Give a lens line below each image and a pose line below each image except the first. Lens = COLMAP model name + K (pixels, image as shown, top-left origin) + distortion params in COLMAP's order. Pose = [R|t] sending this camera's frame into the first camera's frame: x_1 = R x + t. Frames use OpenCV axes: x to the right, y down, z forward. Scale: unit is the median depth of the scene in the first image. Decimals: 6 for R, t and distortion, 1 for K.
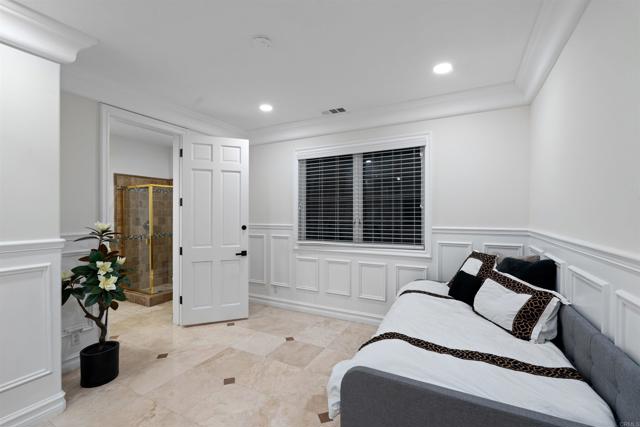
lens RADIAL K [[280.2, 0, 319.4], [0, 280.2, 213.6], [0, 0, 1]] dist [-0.004406, 0.000243]
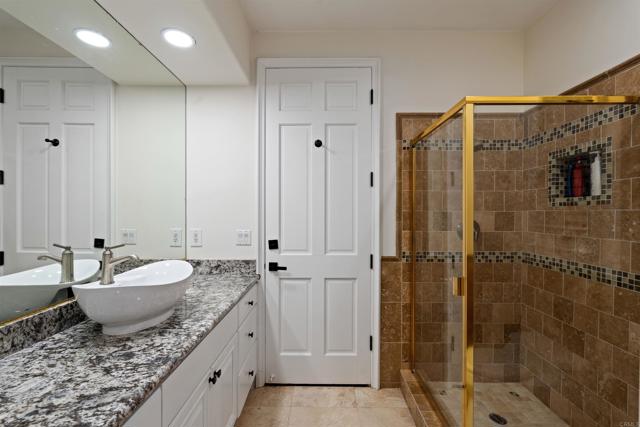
lens RADIAL K [[280.2, 0, 319.4], [0, 280.2, 213.6], [0, 0, 1]] dist [-0.004406, 0.000243]
pose [[0.461154, 0.011285, -0.887249, -0.368529], [-0.008176, 0.999931, 0.008469, 0.015563], [0.887283, 0.003349, 0.461214, 0.647861]]
